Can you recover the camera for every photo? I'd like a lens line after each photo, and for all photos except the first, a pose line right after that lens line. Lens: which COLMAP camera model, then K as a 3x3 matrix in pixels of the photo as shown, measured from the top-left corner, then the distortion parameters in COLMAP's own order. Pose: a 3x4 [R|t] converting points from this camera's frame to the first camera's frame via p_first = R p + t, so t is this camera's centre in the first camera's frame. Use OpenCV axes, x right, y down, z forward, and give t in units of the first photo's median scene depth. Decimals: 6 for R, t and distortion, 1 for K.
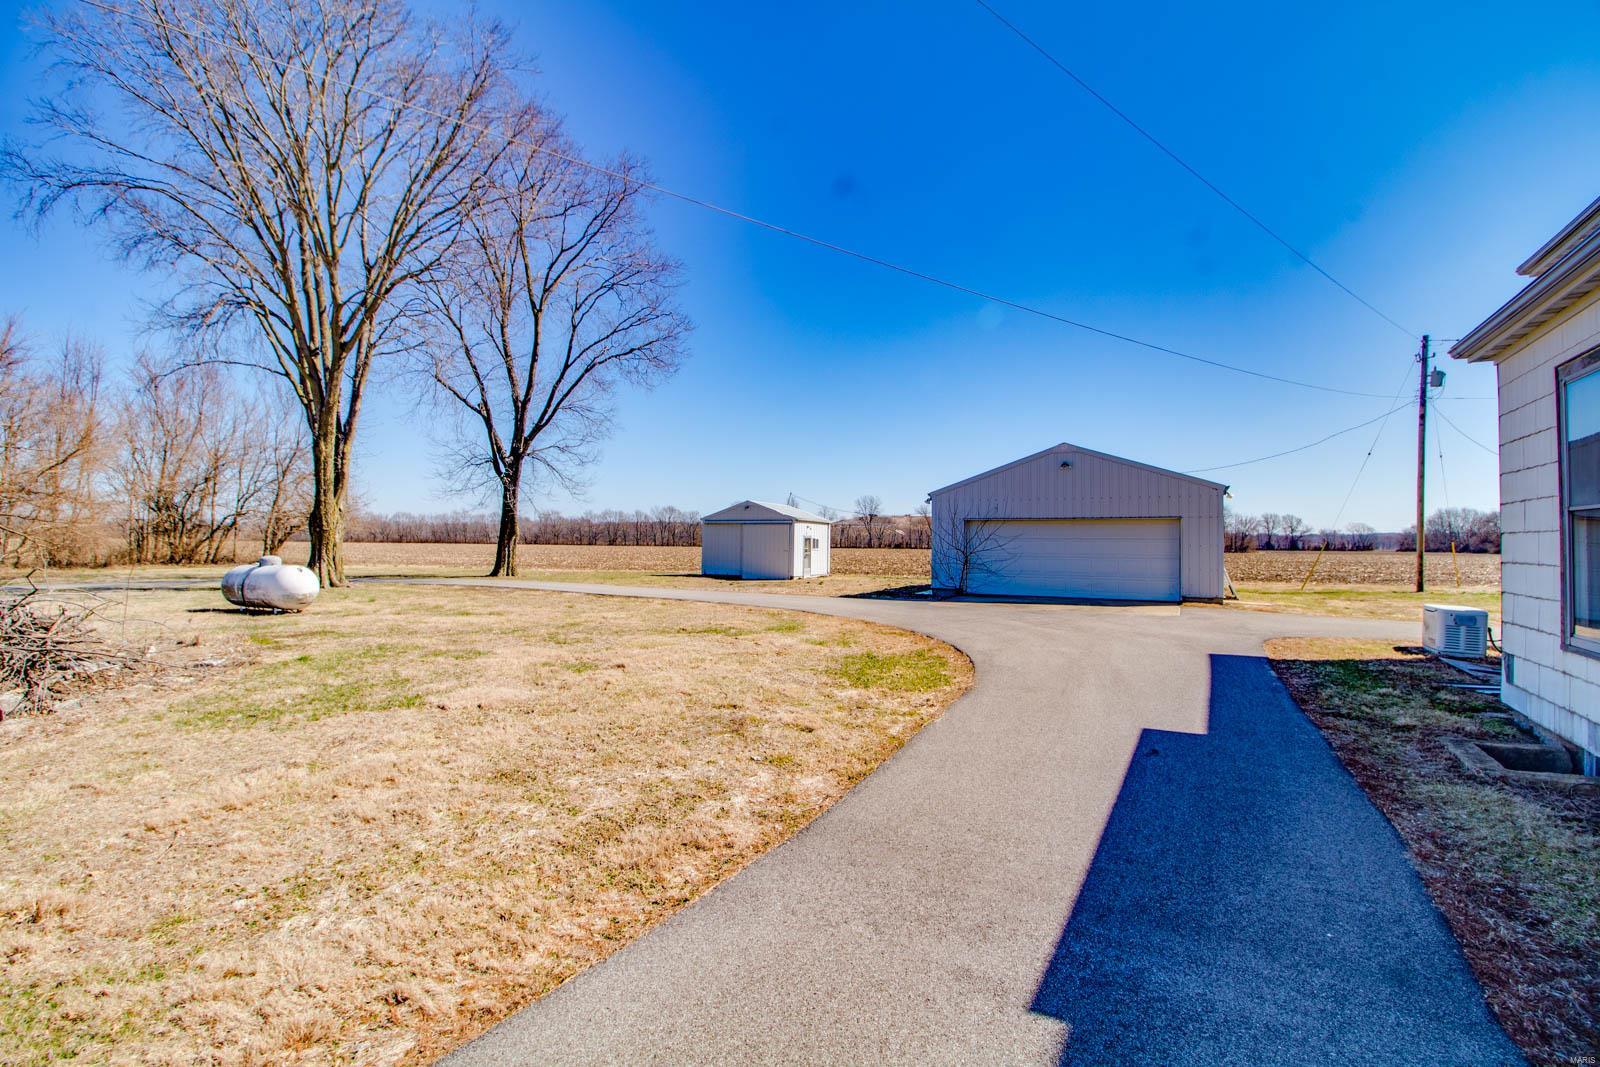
lens RADIAL K [[753.0, 0, 786.7], [0, 753.0, 523.0], [0, 0, 1]] dist [-0.014774, -0.001251]
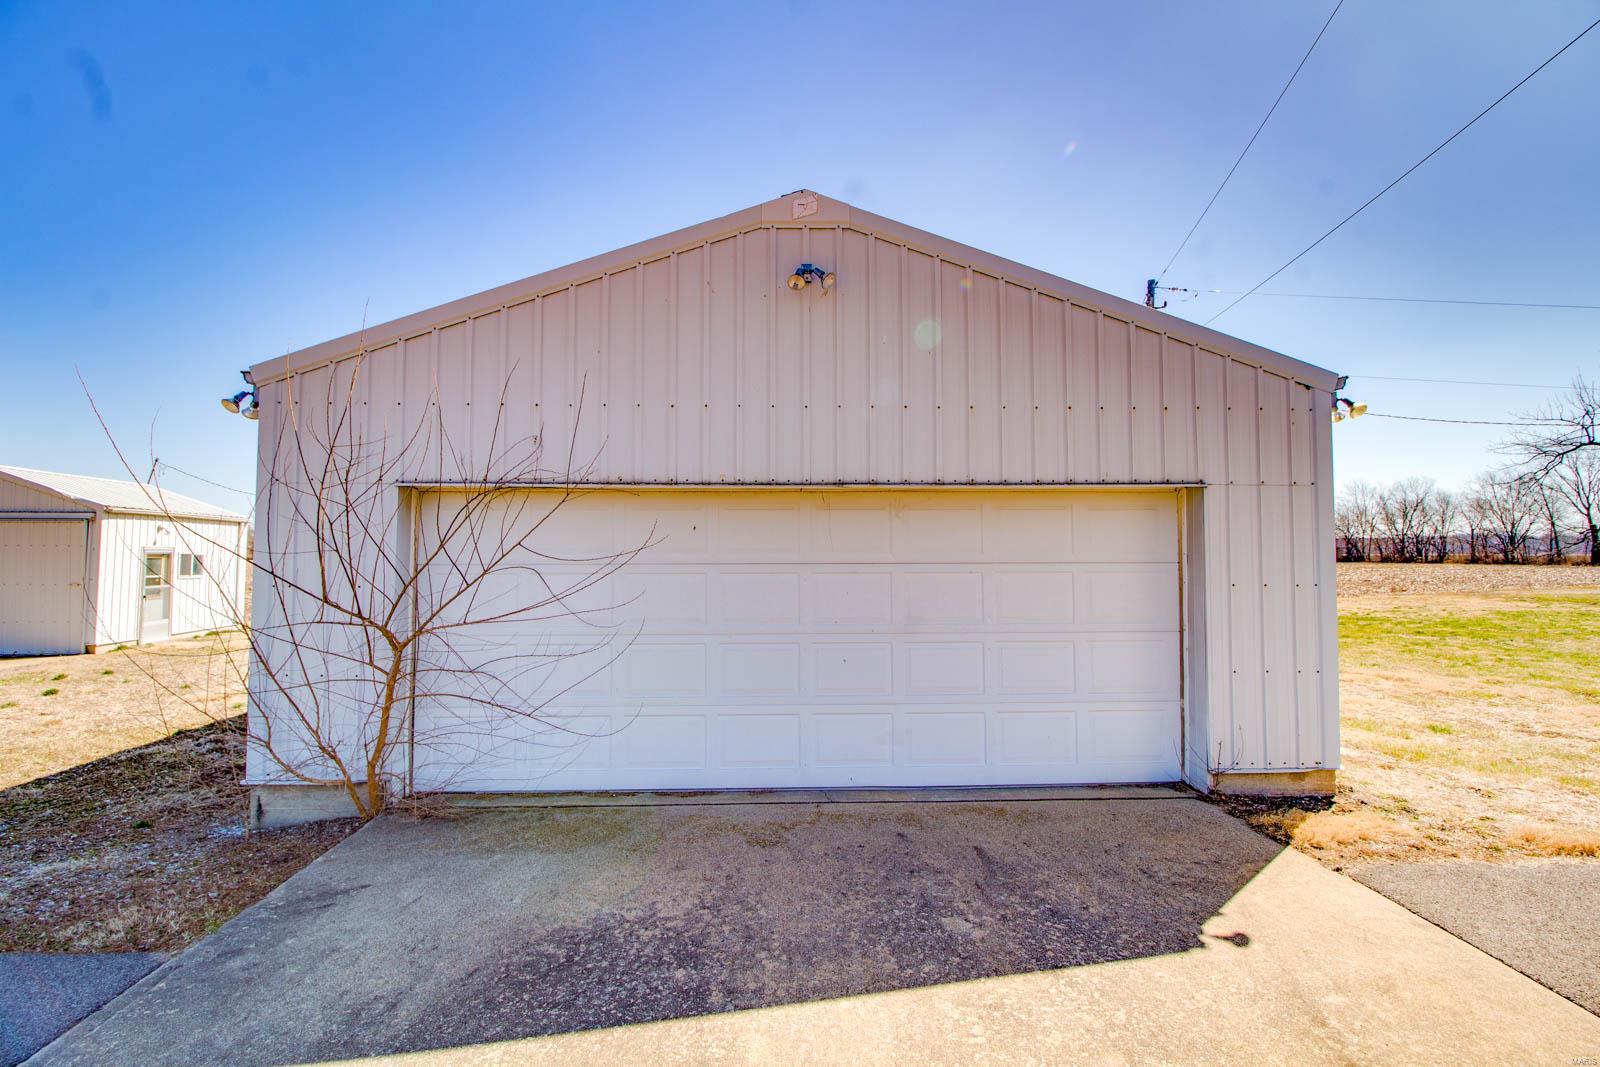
lens RADIAL K [[753.0, 0, 786.7], [0, 753.0, 523.0], [0, 0, 1]] dist [-0.014774, -0.001251]
pose [[0.864372, 0.013005, 0.502685, 0.151941], [-0.006332, 0.999868, -0.014980, 0.007045], [-0.502813, 0.009765, 0.864340, 0.501235]]
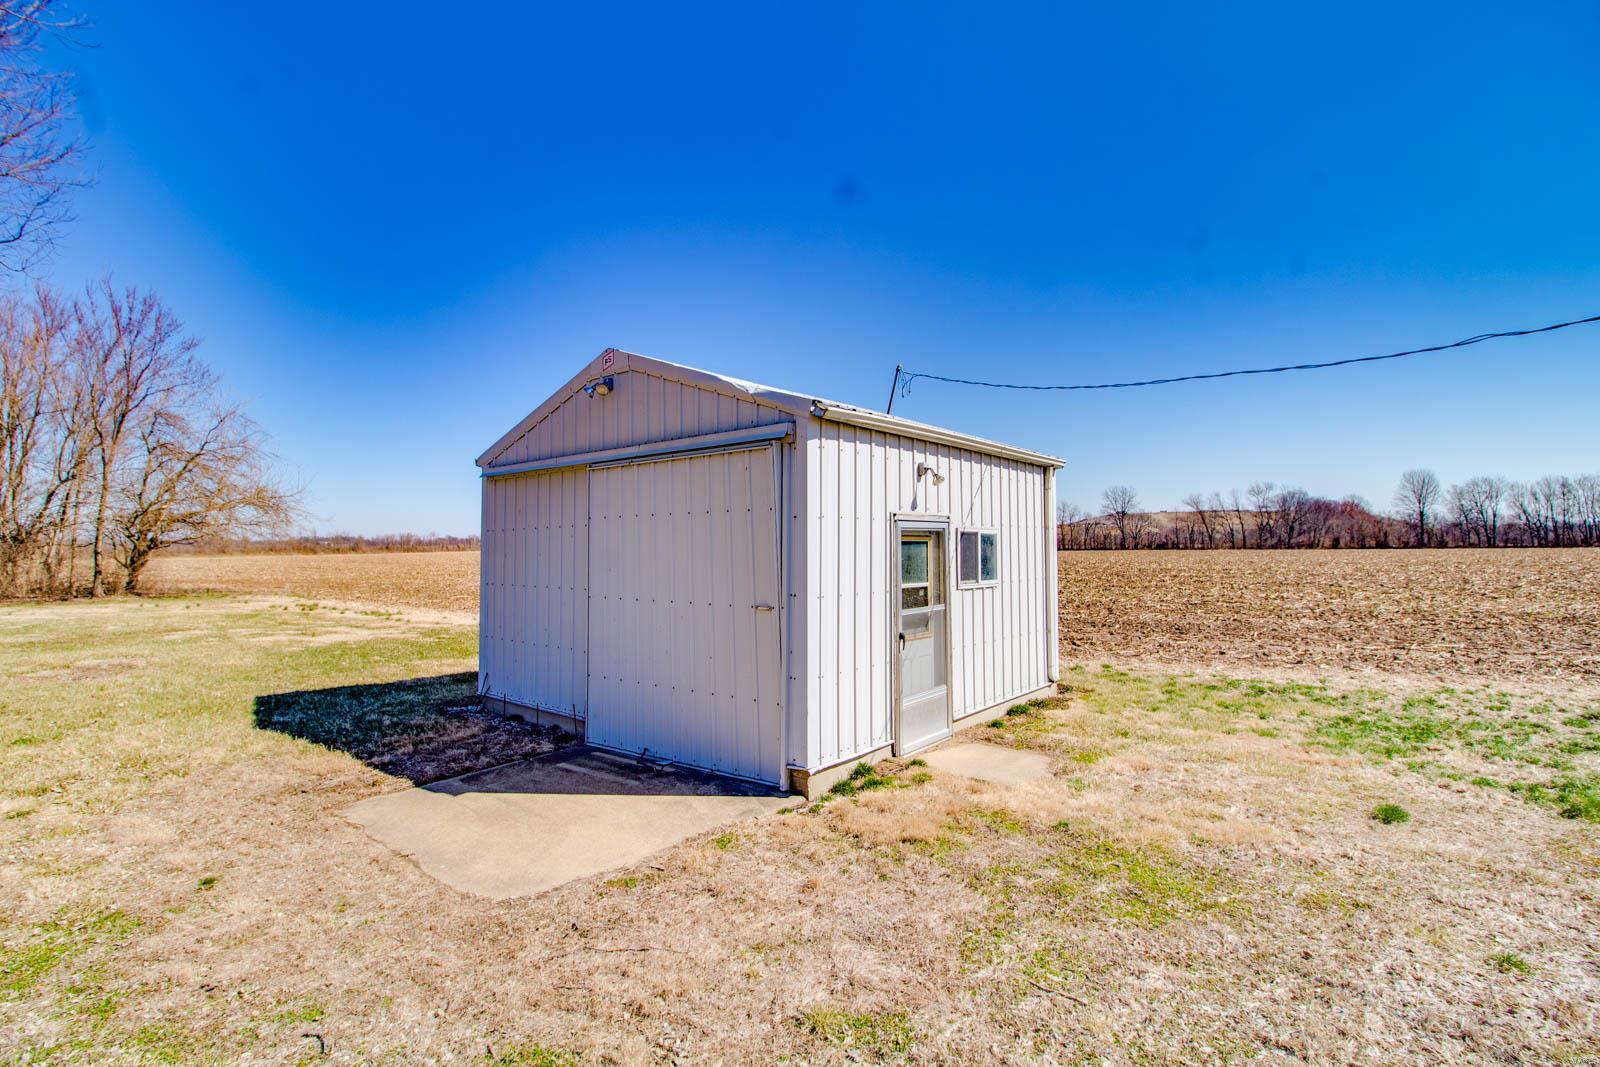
lens RADIAL K [[753.0, 0, 786.7], [0, 753.0, 523.0], [0, 0, 1]] dist [-0.014774, -0.001251]
pose [[0.953227, -0.028950, -0.300867, 0.061962], [0.027125, 0.999580, -0.010244, 0.022619], [0.301037, 0.001604, 0.953611, 0.955039]]
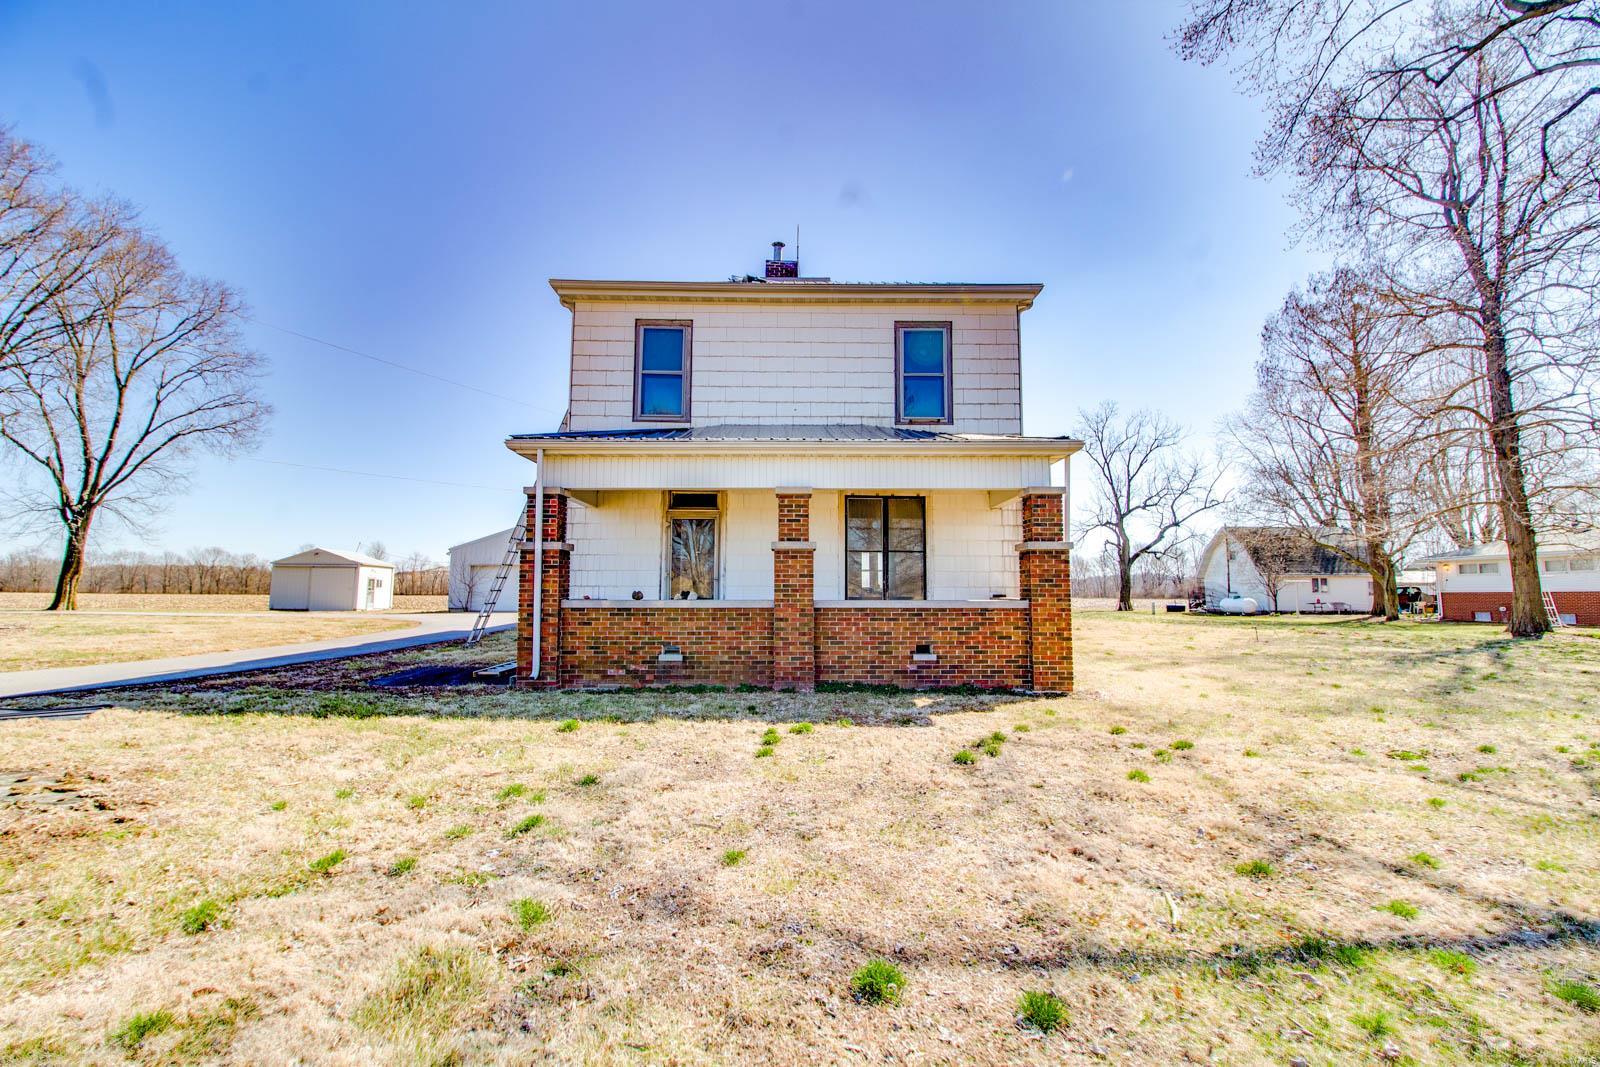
lens RADIAL K [[753.0, 0, 786.7], [0, 753.0, 523.0], [0, 0, 1]] dist [-0.014774, -0.001251]
pose [[0.874589, 0.041016, 0.483127, 0.030555], [-0.009662, 0.997692, -0.067210, 0.004480], [-0.484768, 0.054113, 0.872967, -0.512693]]
